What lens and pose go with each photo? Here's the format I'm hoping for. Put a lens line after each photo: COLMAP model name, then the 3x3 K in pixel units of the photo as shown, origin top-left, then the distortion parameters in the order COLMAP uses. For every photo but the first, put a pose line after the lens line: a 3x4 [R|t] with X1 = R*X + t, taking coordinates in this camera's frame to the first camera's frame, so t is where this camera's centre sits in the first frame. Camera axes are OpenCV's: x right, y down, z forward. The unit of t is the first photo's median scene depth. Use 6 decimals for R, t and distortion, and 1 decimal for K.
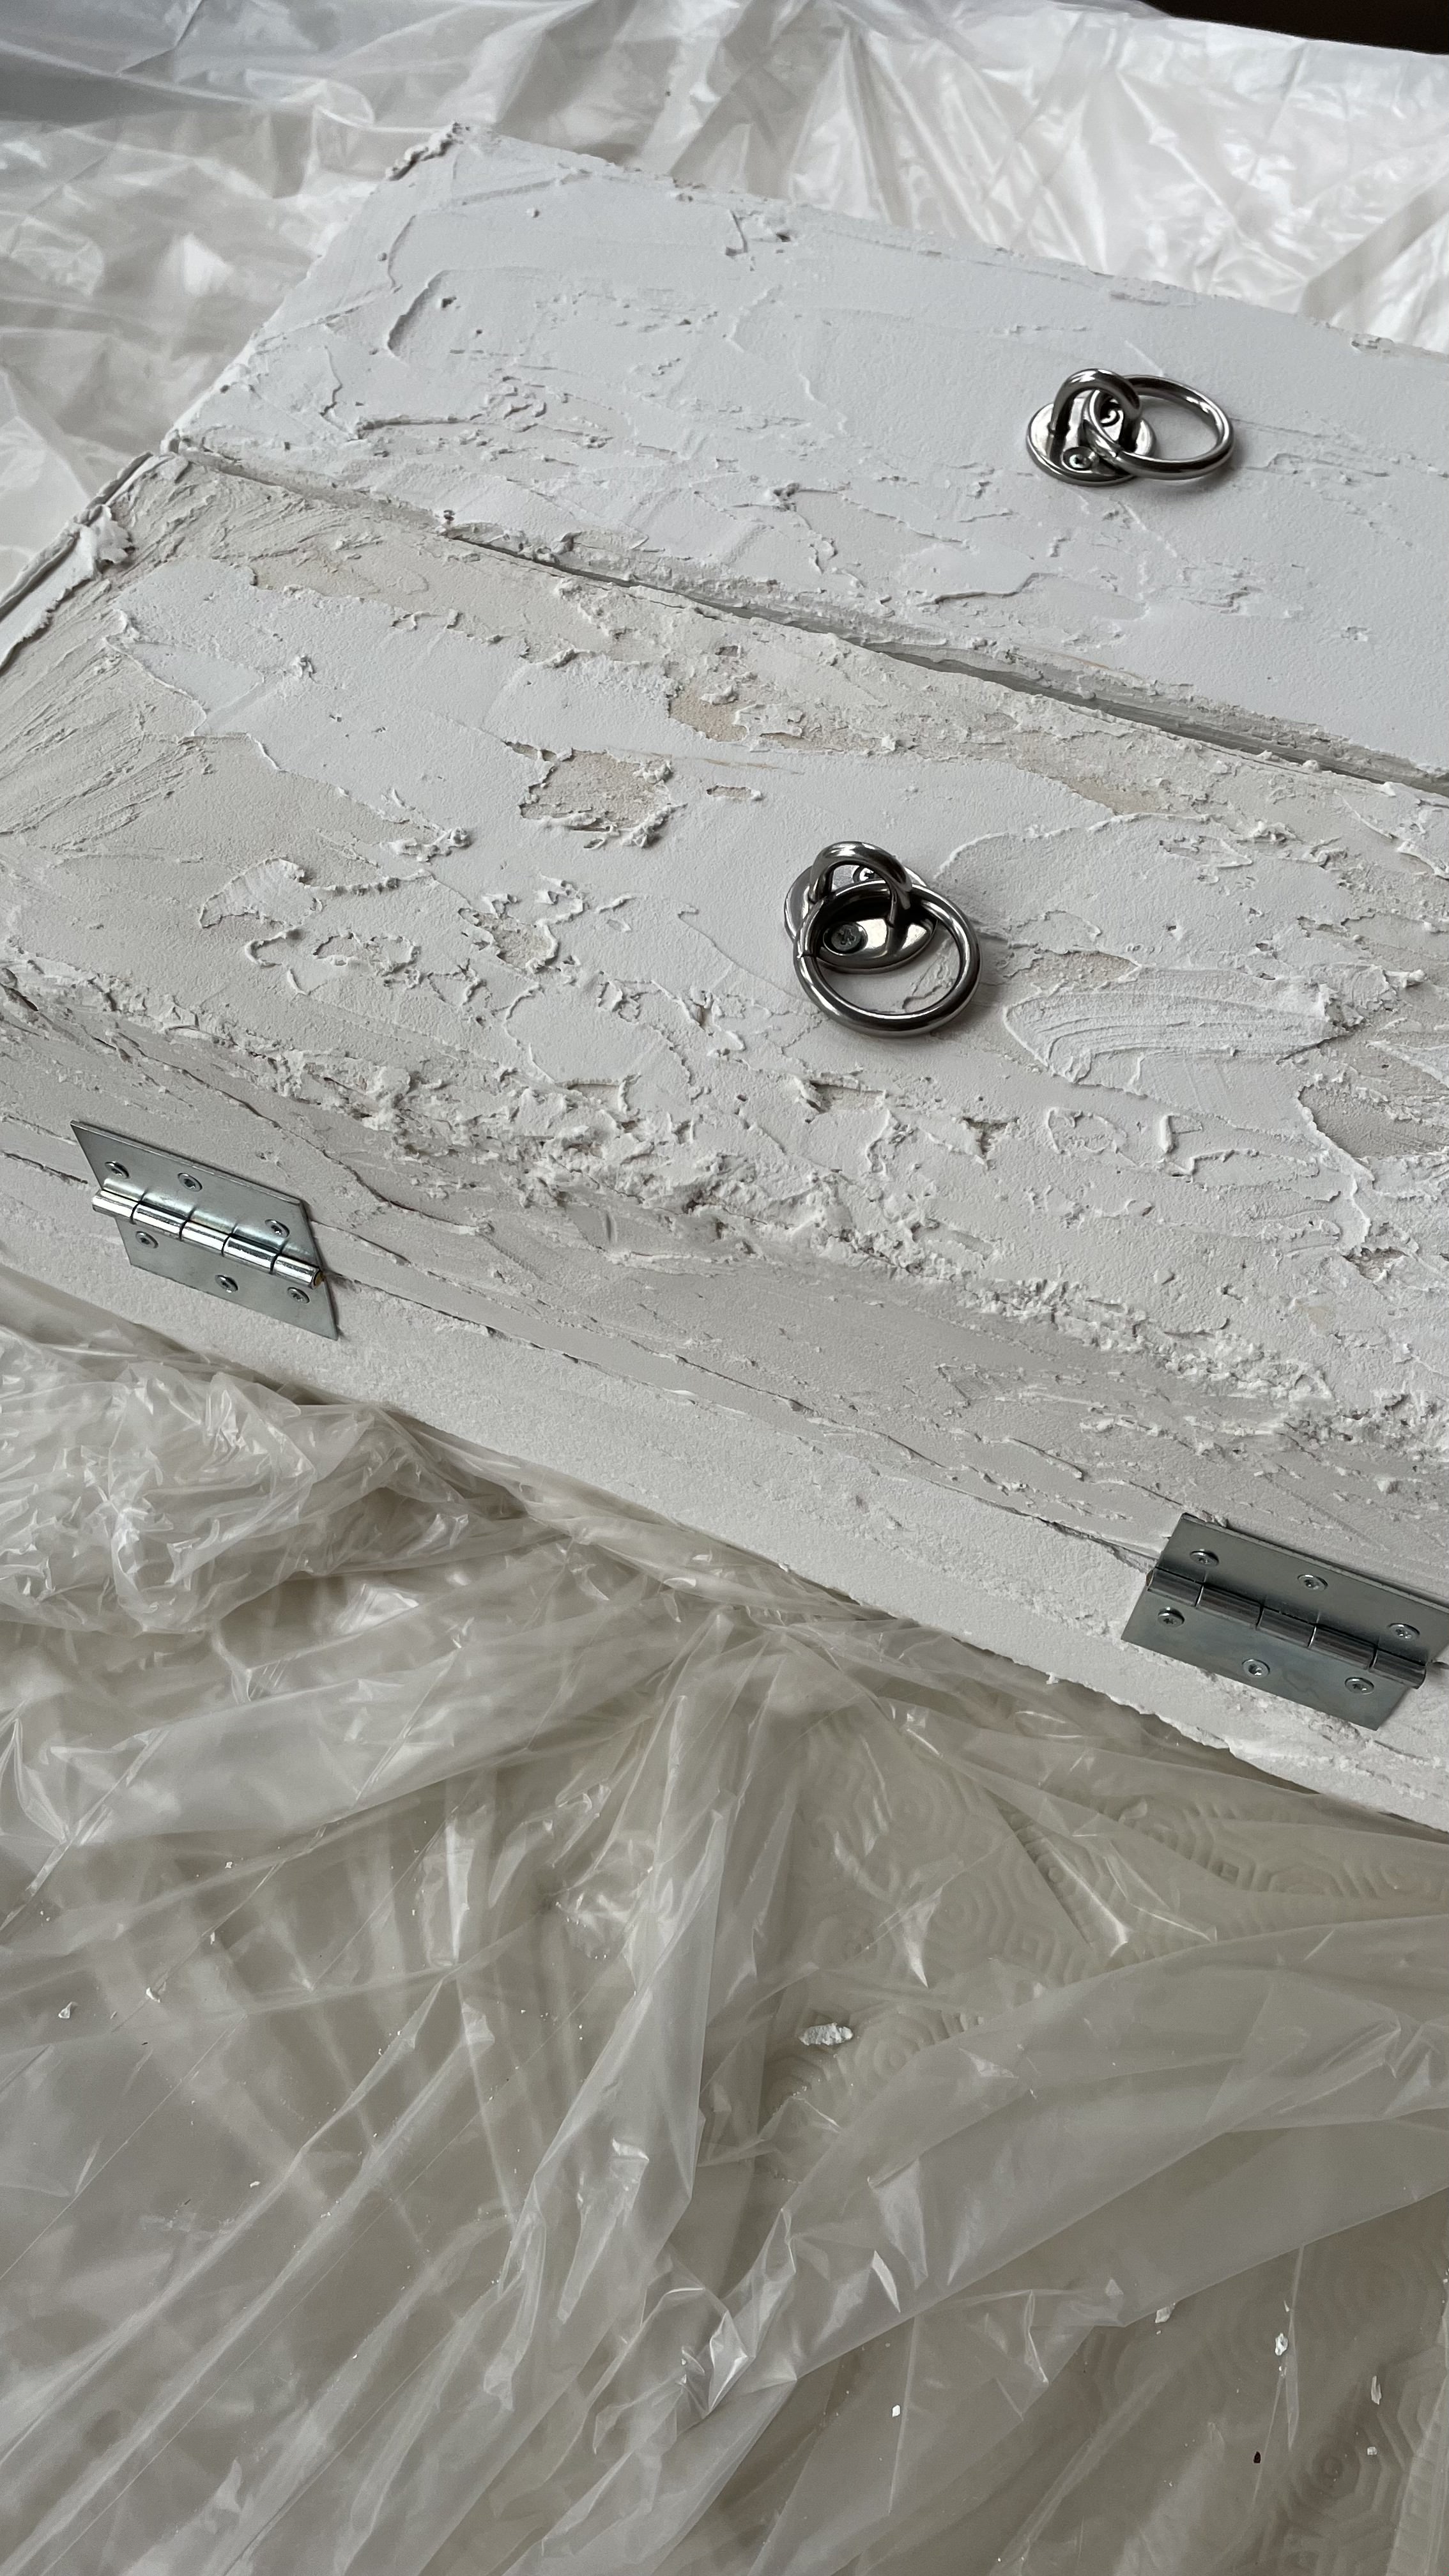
lens RADIAL K [[1974.0, 0, 724.5], [0, 1974.0, 1288.0], [0, 0, 1]] dist [0.139705, -0.262736]
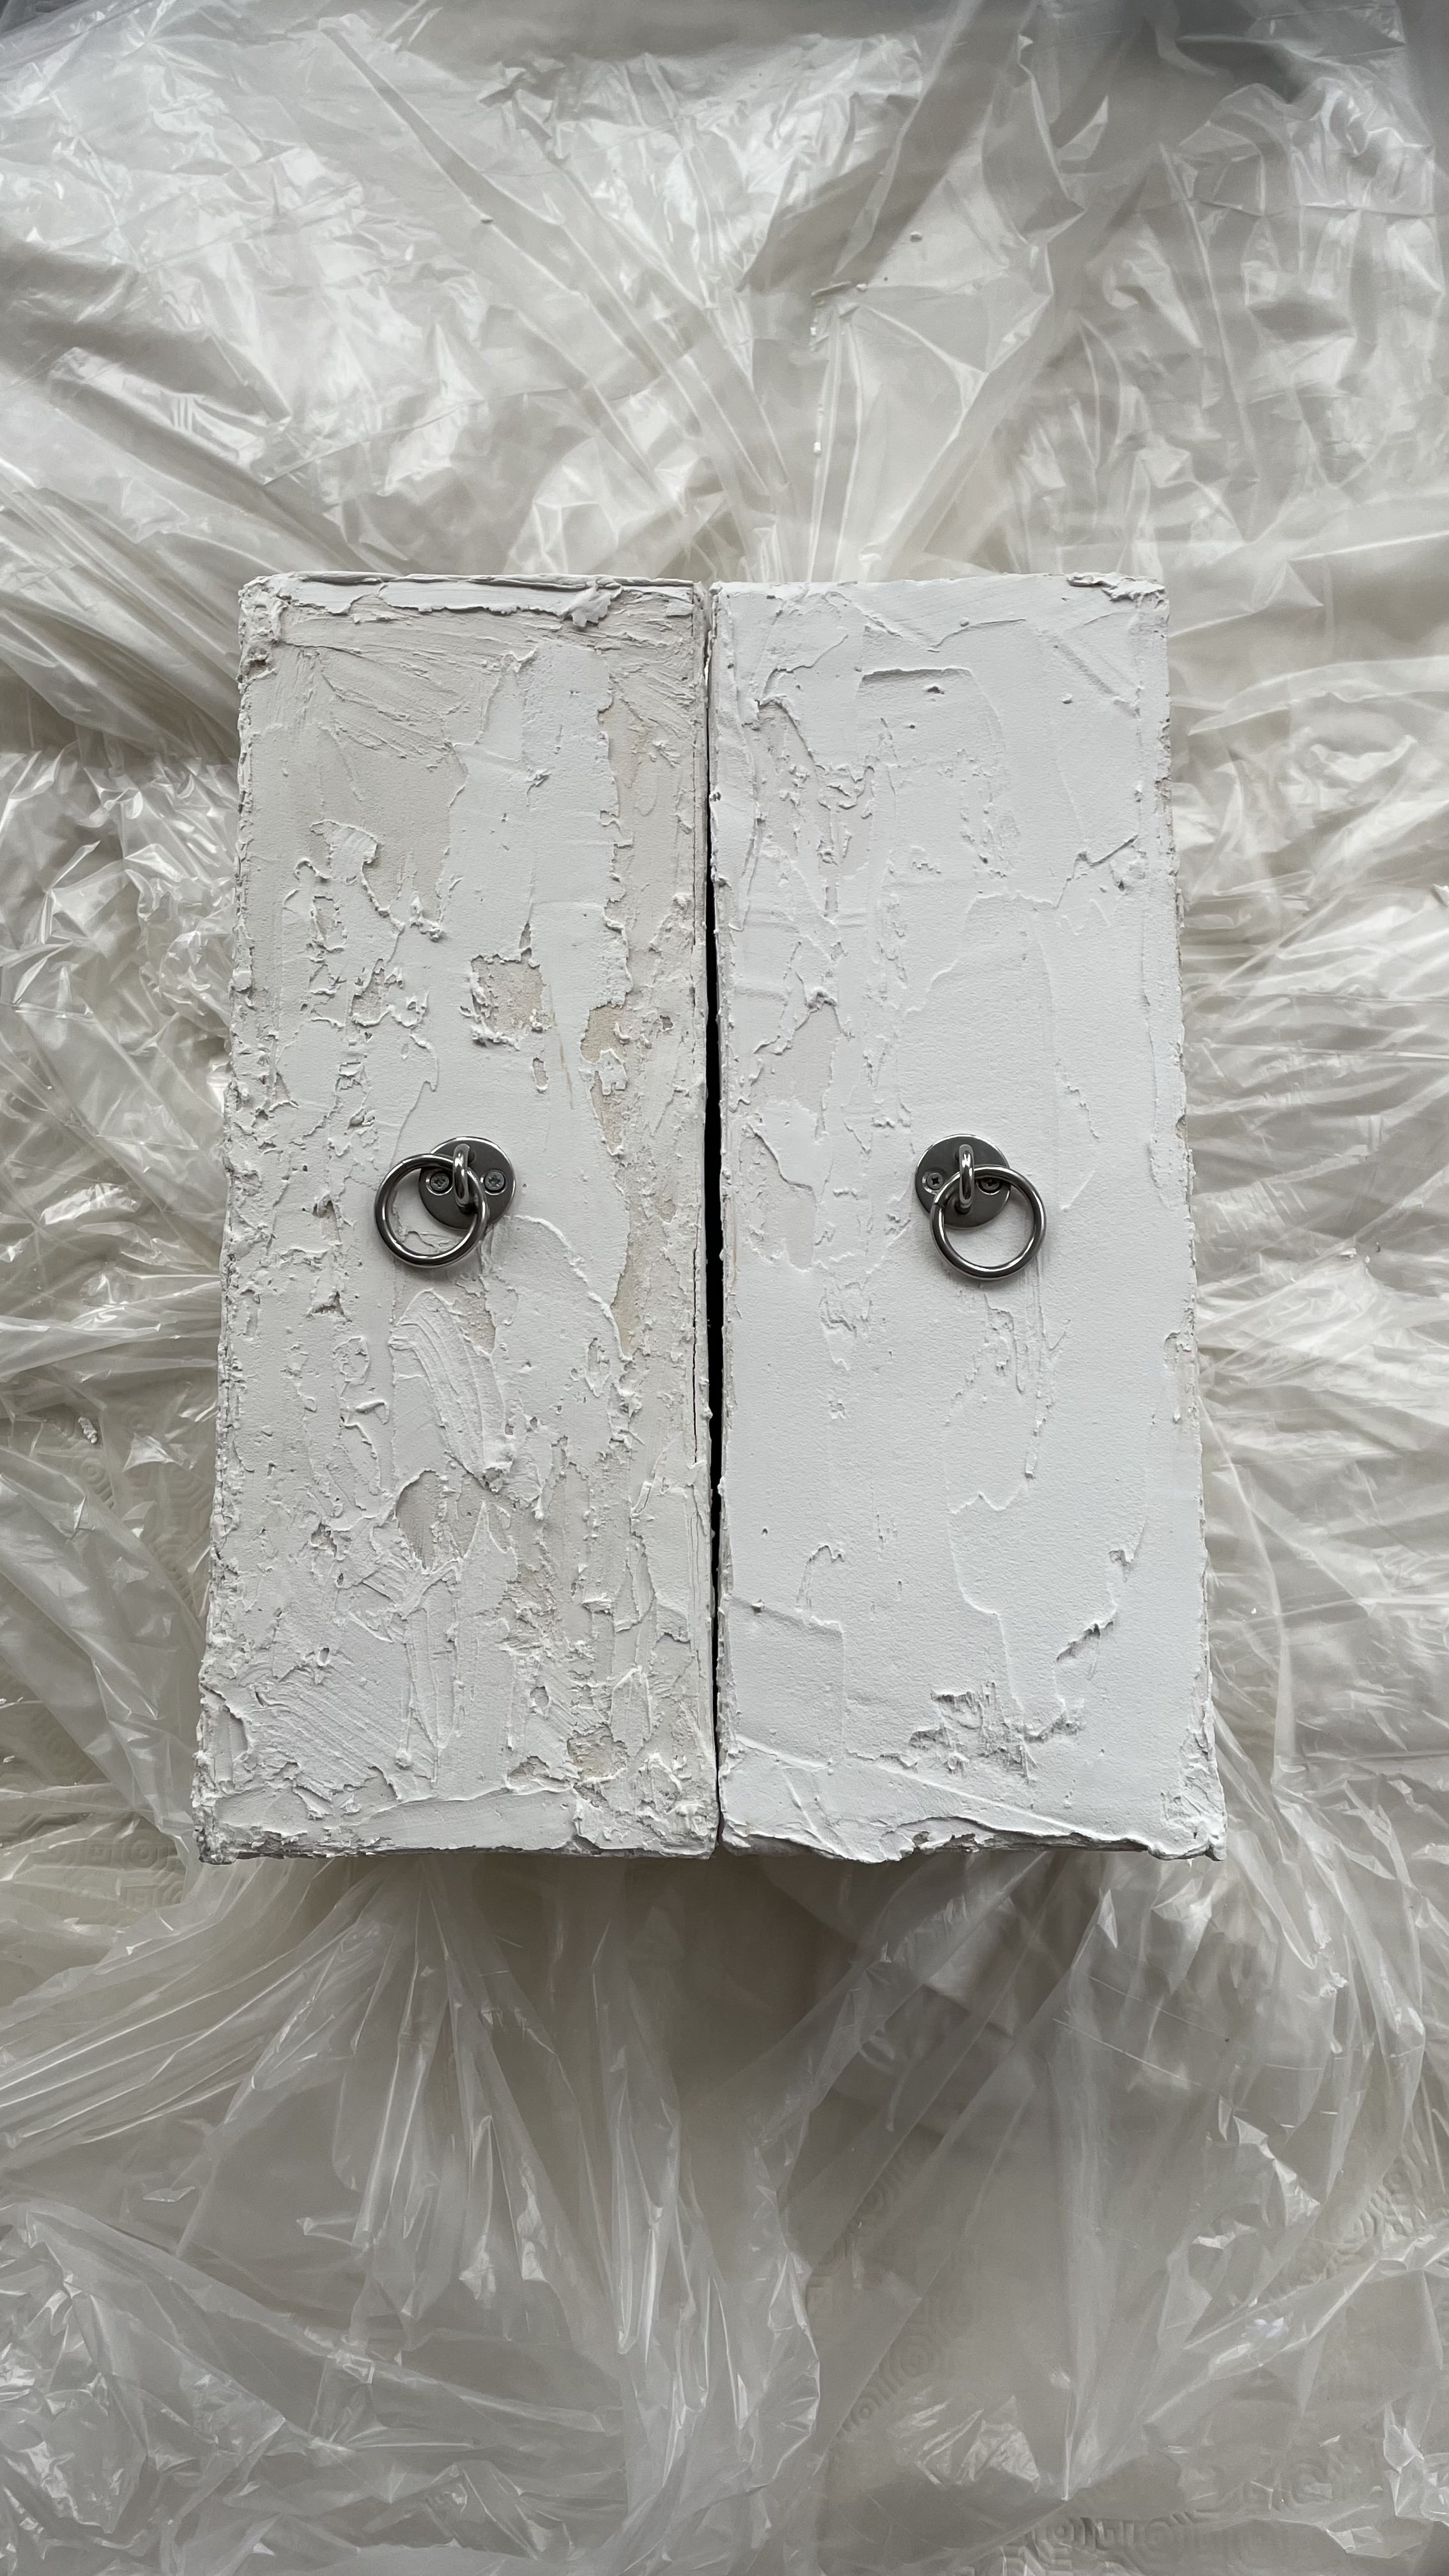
lens RADIAL K [[1974.0, 0, 724.5], [0, 1974.0, 1288.0], [0, 0, 1]] dist [0.139705, -0.262736]
pose [[0.372899, 0.913617, -0.162016, 0.459451], [-0.777004, 0.402910, 0.483661, -1.038032], [0.507159, -0.054470, 0.860130, -0.259958]]
